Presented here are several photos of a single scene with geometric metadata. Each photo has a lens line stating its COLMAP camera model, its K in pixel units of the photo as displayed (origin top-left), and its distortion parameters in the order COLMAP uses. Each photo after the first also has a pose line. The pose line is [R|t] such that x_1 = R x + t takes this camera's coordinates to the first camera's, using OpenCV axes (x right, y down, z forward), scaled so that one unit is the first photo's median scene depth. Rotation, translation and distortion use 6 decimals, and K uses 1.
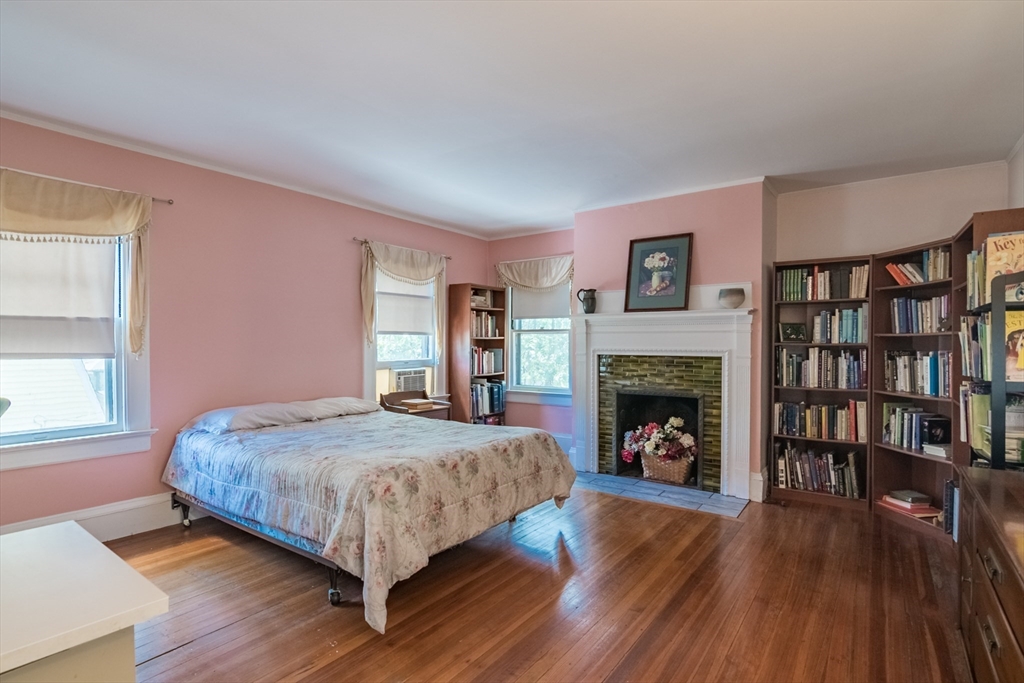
lens RADIAL K [[506.6, 0, 508.9], [0, 506.6, 349.1], [0, 0, 1]] dist [-0.012869, -0.000942]
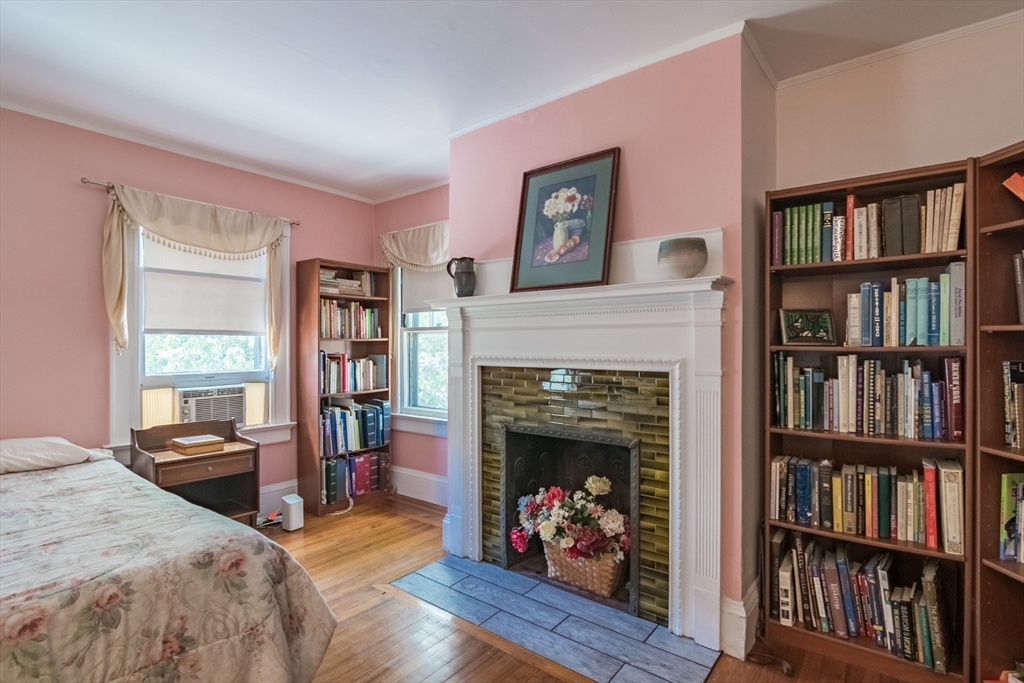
lens RADIAL K [[495.1, 0, 513.3], [0, 495.1, 346.3], [0, 0, 1]] dist [-0.012536, -0.000891]
pose [[0.999189, -0.002406, -0.040206, 0.274649], [0.001946, 0.999932, -0.011472, -0.006316], [0.040230, 0.011385, 0.999126, 0.467323]]
